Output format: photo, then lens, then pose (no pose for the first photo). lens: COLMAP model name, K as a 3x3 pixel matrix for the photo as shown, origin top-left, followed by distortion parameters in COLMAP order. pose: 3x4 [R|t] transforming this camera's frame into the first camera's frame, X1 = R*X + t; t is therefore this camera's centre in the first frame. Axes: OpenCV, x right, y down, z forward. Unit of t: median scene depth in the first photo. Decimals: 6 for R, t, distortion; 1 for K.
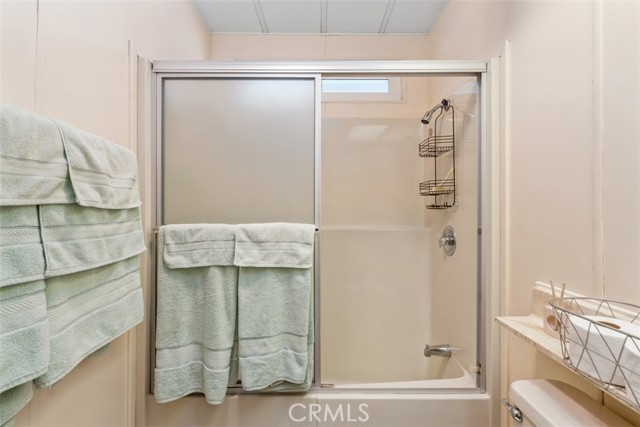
lens RADIAL K [[291.0, 0, 320.7], [0, 291.0, 209.9], [0, 0, 1]] dist [0.008934, 0.000393]
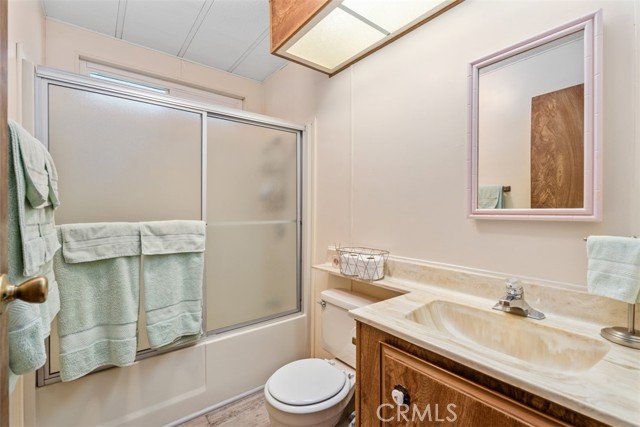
lens RADIAL K [[291.0, 0, 320.7], [0, 291.0, 209.9], [0, 0, 1]] dist [0.008934, 0.000393]
pose [[0.788565, -0.002570, 0.614946, -0.455315], [-0.004460, 0.999941, 0.009898, -0.017996], [-0.614935, -0.010548, 0.788507, -0.460936]]
